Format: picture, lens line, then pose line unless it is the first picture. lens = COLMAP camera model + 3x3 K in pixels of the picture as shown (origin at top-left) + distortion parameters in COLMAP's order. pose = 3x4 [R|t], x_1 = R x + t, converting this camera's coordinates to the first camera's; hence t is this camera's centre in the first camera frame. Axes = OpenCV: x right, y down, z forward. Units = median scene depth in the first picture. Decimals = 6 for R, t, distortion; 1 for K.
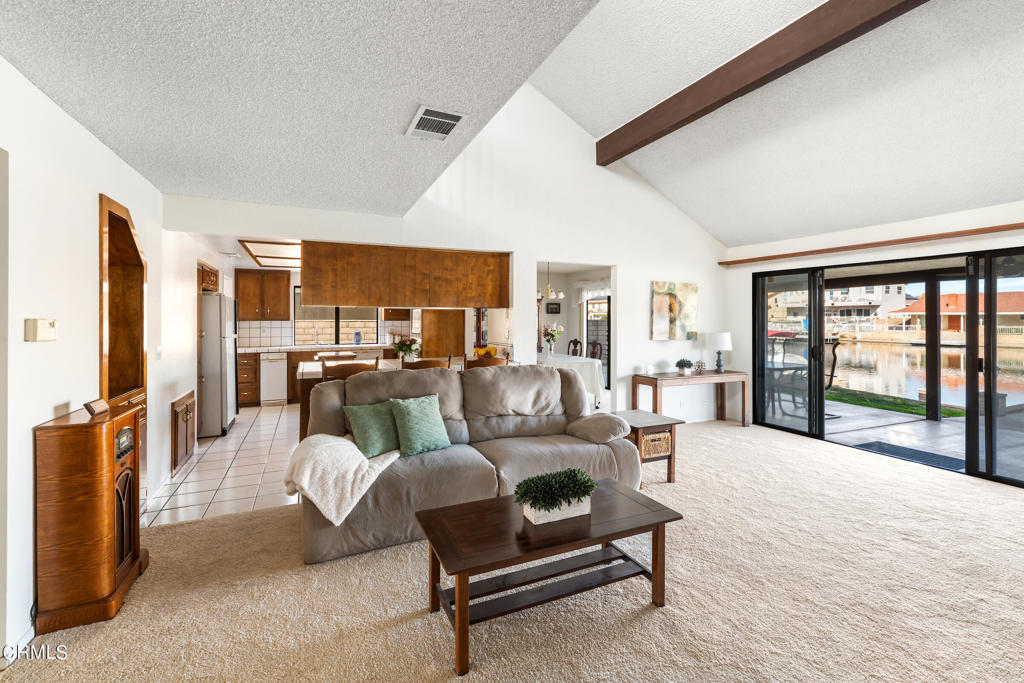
lens RADIAL K [[451.1, 0, 519.8], [0, 451.1, 319.0], [0, 0, 1]] dist [-0.001764, 0.000140]
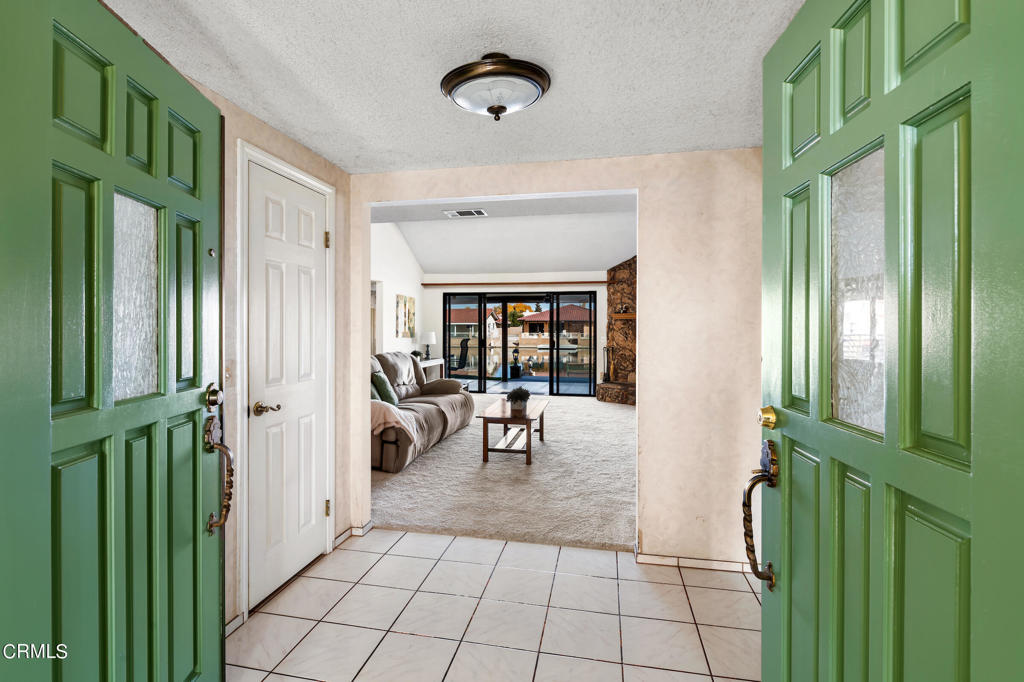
lens RADIAL K [[491.1, 0, 499.1], [0, 491.1, 326.9], [0, 0, 1]] dist [0.000143, 0.000051]
pose [[0.595034, 0.003410, 0.803694, -0.864048], [-0.001508, 0.999994, -0.003127, 0.022766], [-0.803699, 0.000648, 0.595035, -0.158197]]
